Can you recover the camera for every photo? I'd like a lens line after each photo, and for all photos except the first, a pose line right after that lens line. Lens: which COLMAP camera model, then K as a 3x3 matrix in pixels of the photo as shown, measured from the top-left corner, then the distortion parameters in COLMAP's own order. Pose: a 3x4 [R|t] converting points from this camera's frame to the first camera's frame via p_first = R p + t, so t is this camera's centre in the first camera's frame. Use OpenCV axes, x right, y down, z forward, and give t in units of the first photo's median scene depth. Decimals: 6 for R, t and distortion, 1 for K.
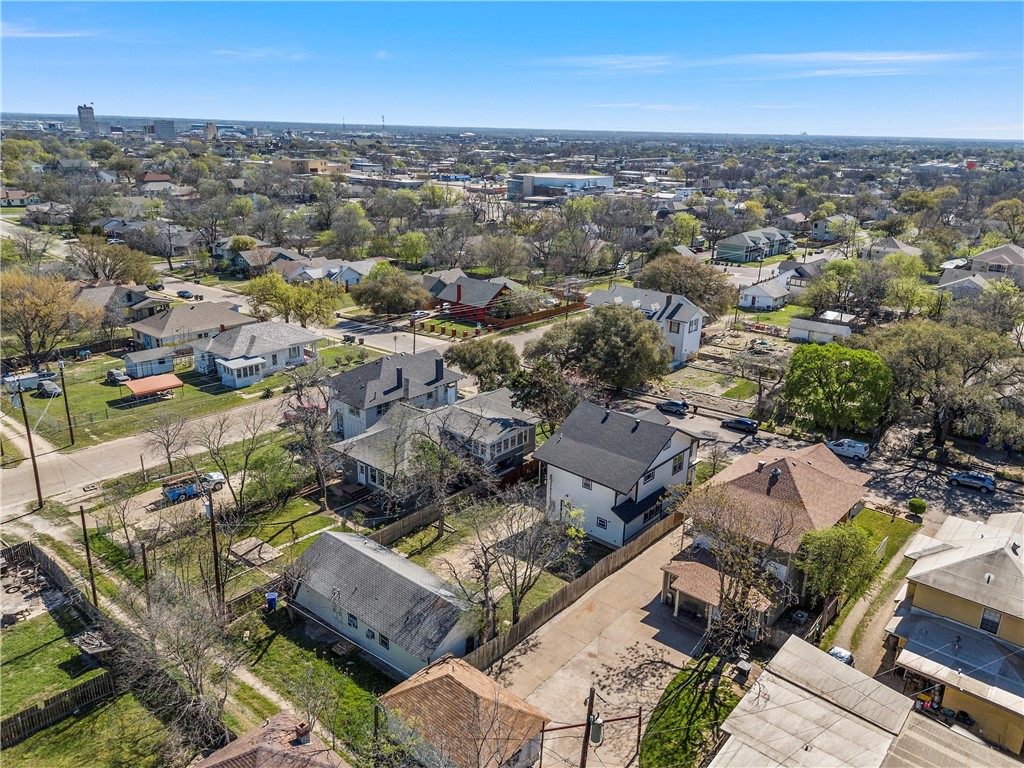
lens RADIAL K [[748.6, 0, 514.2], [0, 748.6, 382.8], [0, 0, 1]] dist [0.037307, -0.022639]
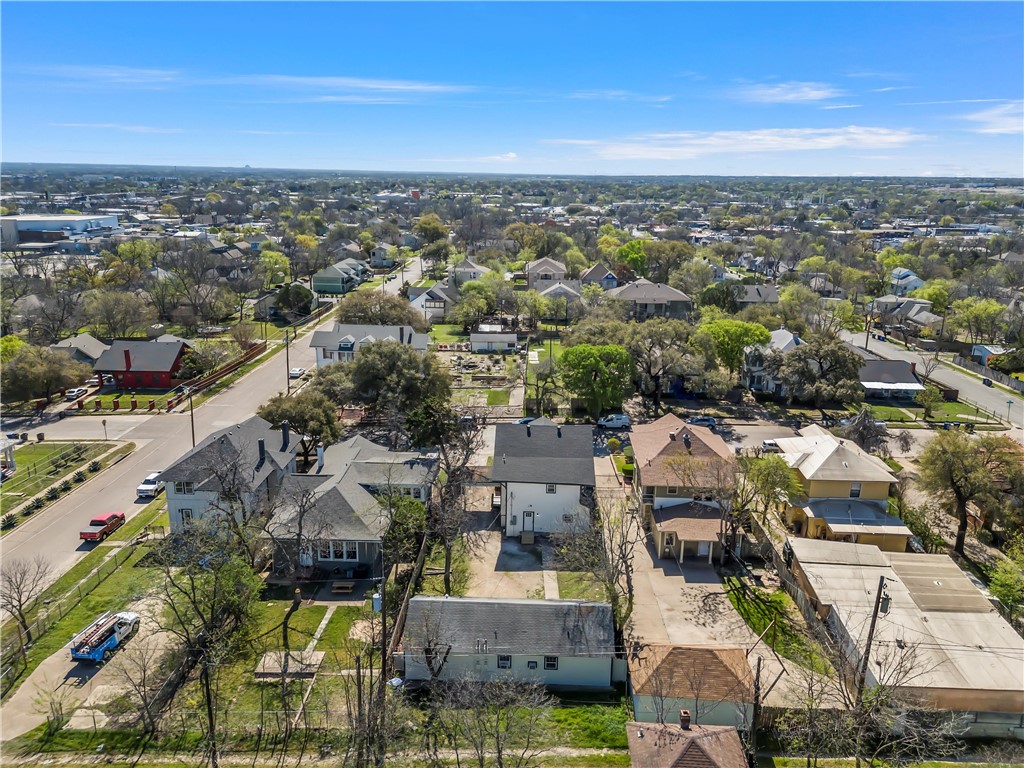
lens RADIAL K [[748.6, 0, 515.1], [0, 748.6, 382.8], [0, 0, 1]] dist [0.037307, -0.022639]
pose [[0.778408, -0.179313, 0.601605, -0.258796], [0.202799, 0.978781, 0.029334, -0.029264], [-0.594099, 0.099171, 0.798255, 0.046317]]
